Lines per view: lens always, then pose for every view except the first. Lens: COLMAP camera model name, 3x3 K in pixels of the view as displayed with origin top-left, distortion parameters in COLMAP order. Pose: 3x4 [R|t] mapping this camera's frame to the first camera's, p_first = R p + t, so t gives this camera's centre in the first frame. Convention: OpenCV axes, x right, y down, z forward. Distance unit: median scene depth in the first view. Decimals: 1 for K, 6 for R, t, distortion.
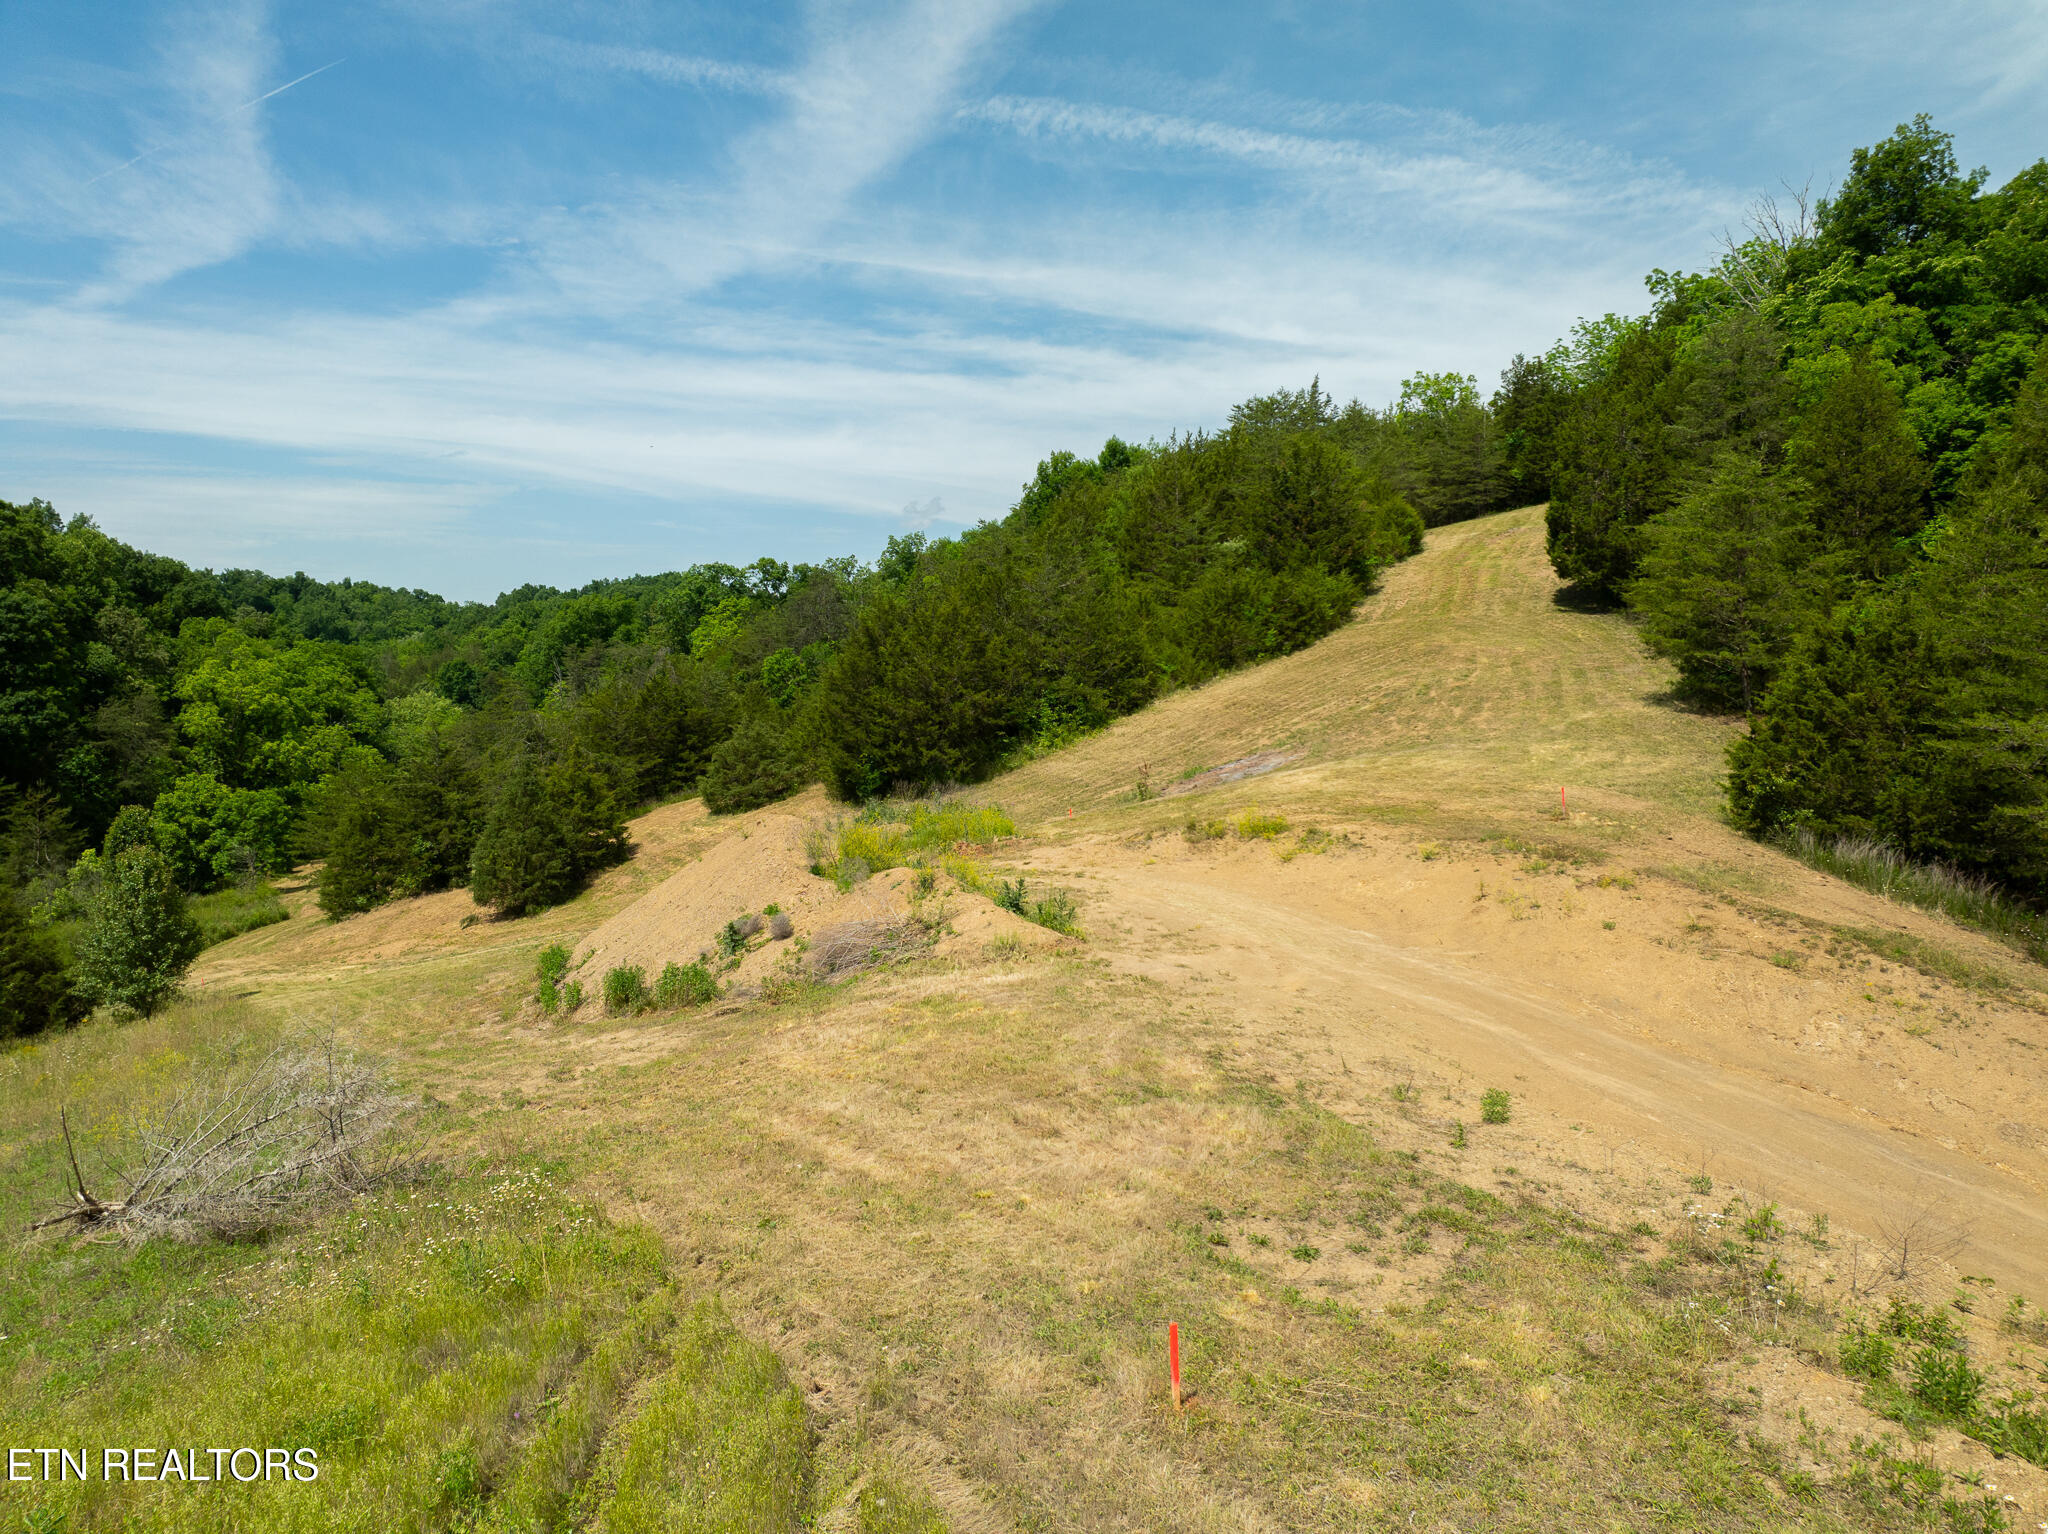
lens RADIAL K [[1443.3, 0, 1014.5], [0, 1443.3, 752.9], [0, 0, 1]] dist [-0.051312, 0.021126]
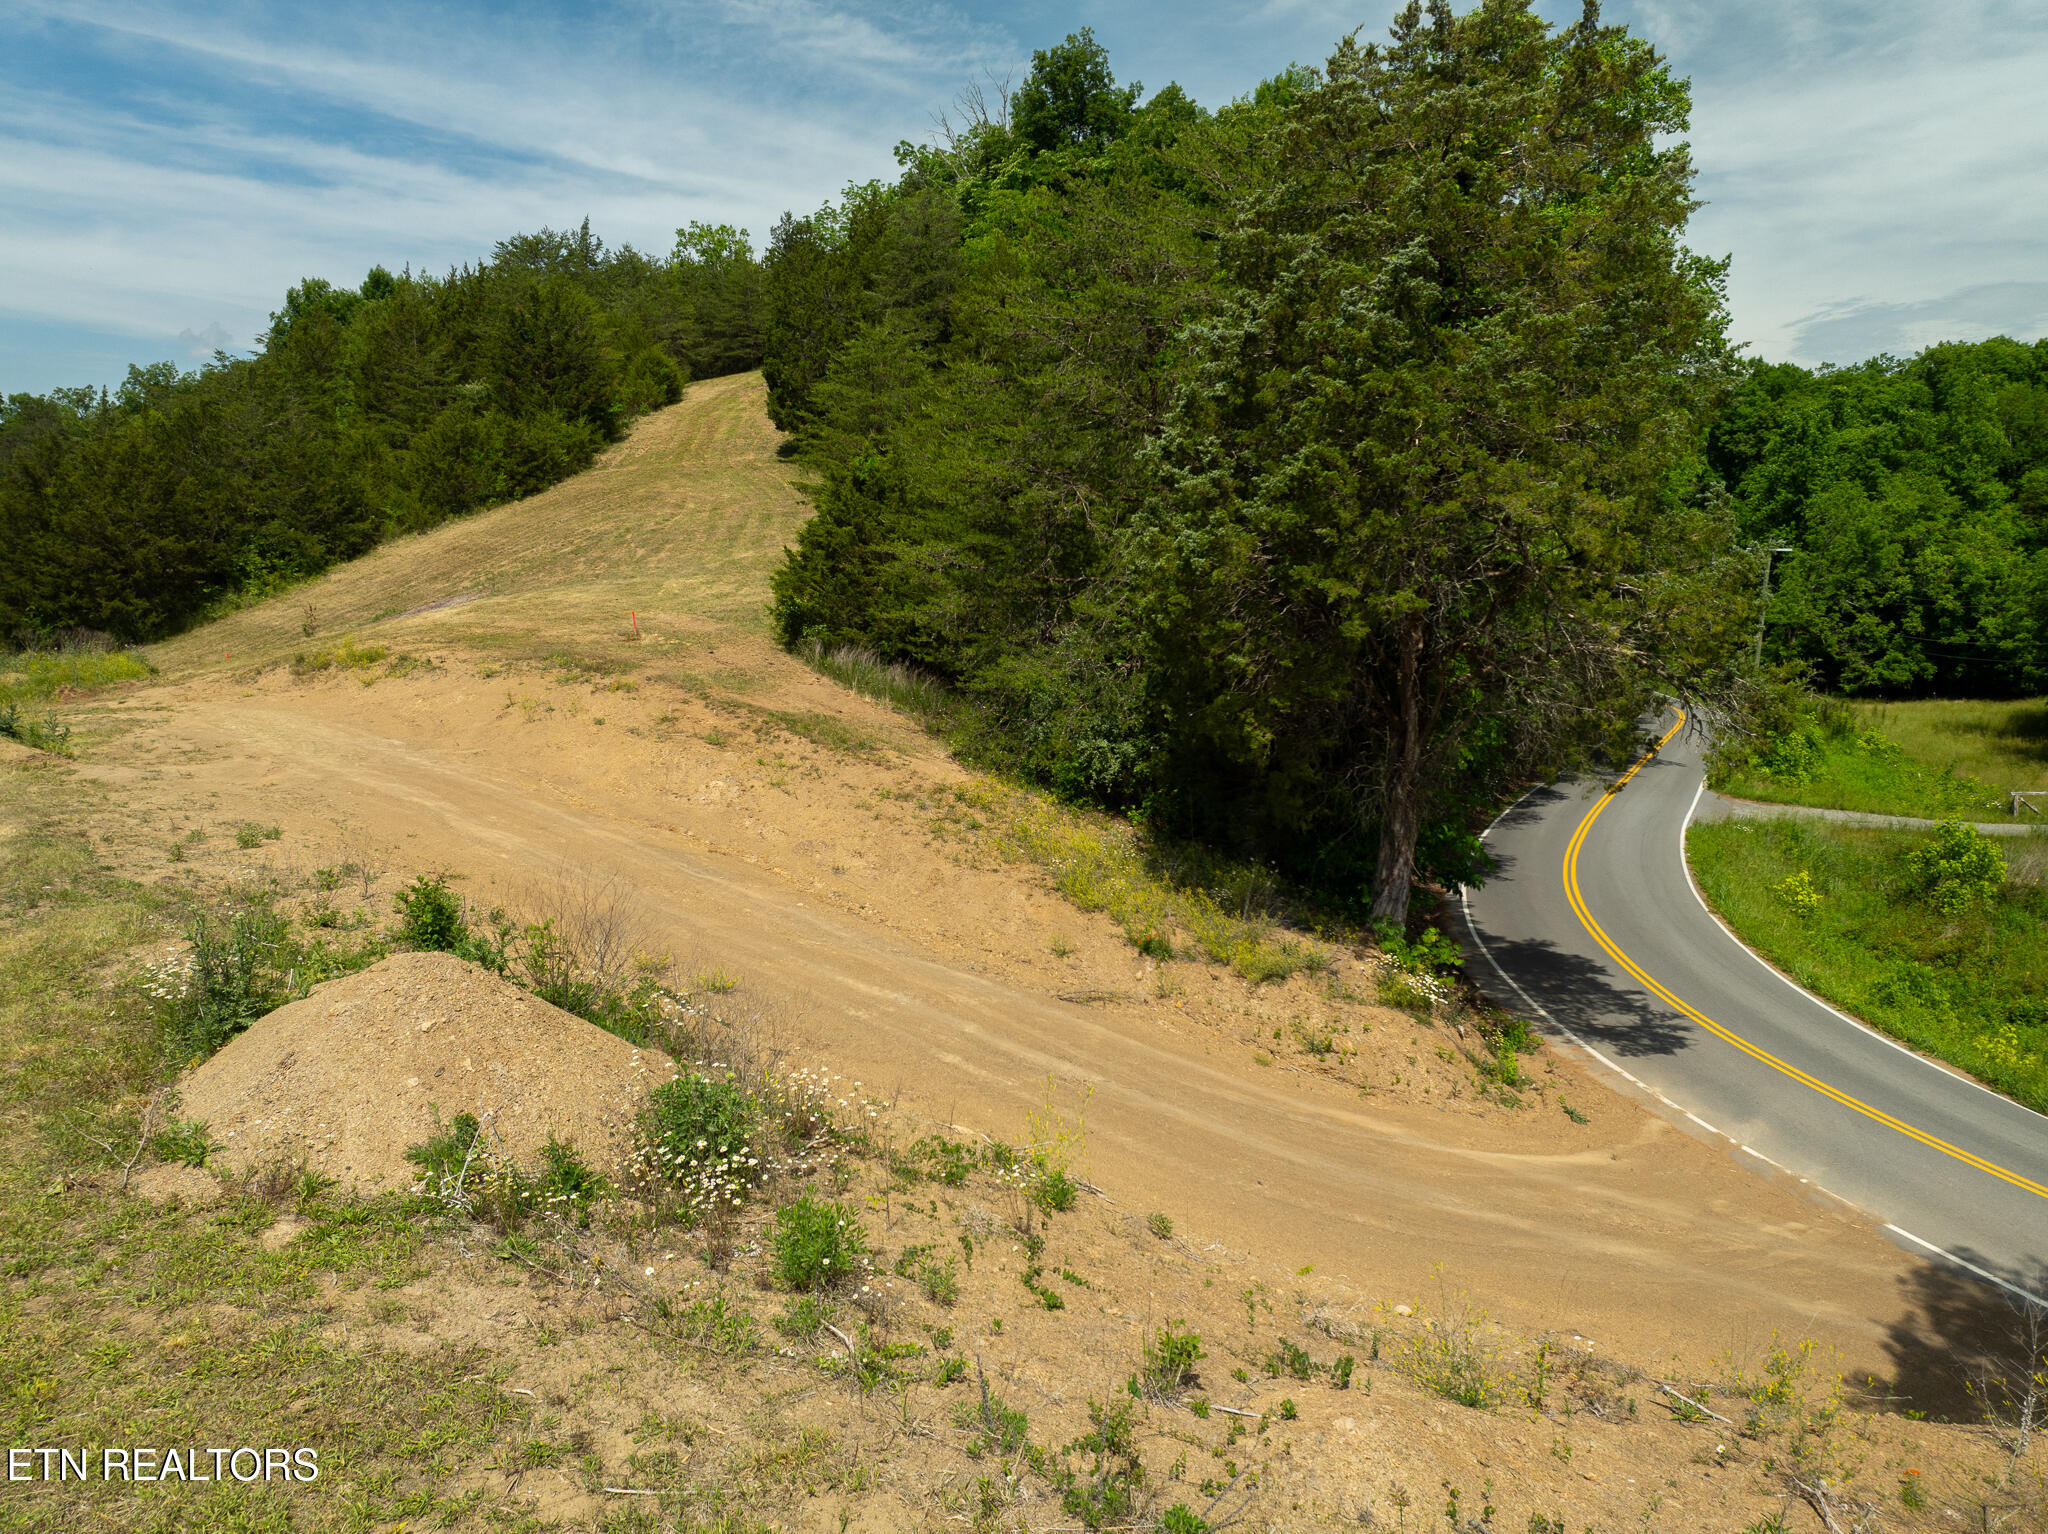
lens RADIAL K [[1443.3, 0, 1024.7], [0, 1443.3, 771.6], [0, 0, 1]] dist [-0.051312, 0.021126]
pose [[0.904720, -0.064432, 0.421106, 0.073688], [0.016301, 0.993008, 0.116916, 0.009084], [-0.425695, -0.098912, 0.899444, -0.073085]]
